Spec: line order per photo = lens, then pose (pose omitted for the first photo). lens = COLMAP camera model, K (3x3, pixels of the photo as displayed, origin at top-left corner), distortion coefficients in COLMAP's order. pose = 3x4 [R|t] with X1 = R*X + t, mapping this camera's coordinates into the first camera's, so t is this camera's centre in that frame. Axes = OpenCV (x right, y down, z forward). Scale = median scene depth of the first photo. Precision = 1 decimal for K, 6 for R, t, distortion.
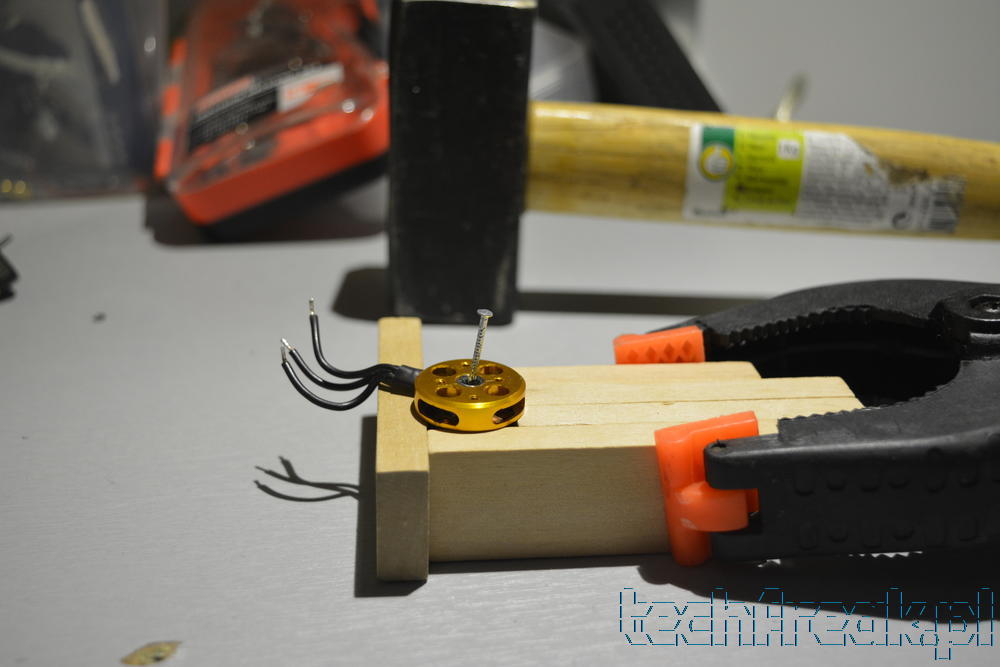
lens RADIAL K [[1226.0, 0, 485.9], [0, 1226.0, 347.3], [0, 0, 1]] dist [-0.088132, 0.000000]
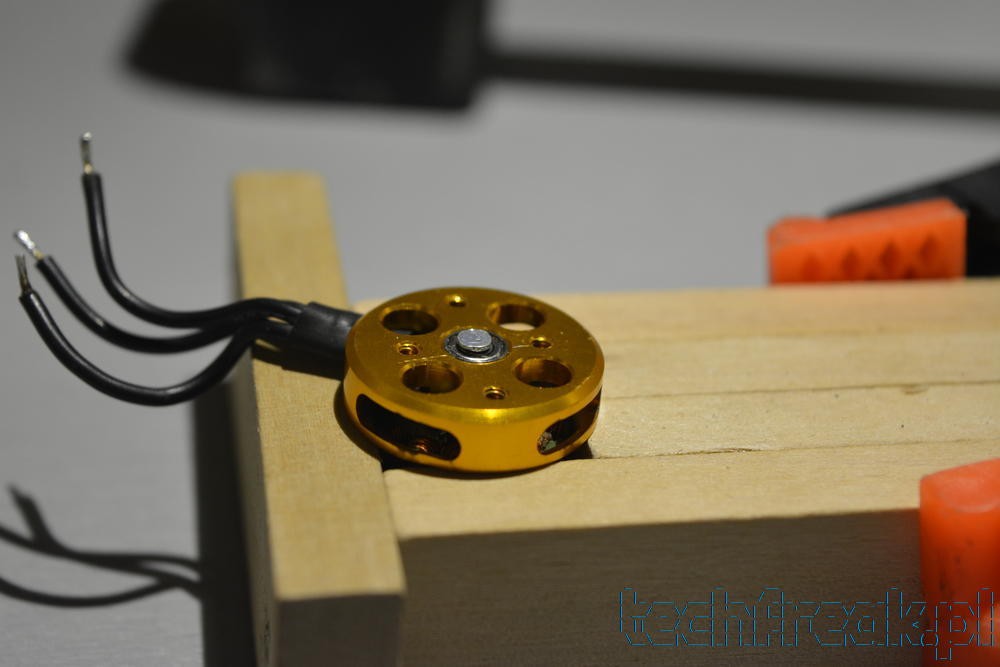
lens RADIAL K [[1964.6, 0, 491.9], [0, 1964.6, 314.8], [0, 0, 1]] dist [0.016139, 0.000000]
pose [[0.994695, -0.001338, 0.102864, -0.076272], [-0.009945, 0.993981, 0.109098, -0.057310], [-0.102391, -0.109542, 0.988694, 0.315761]]
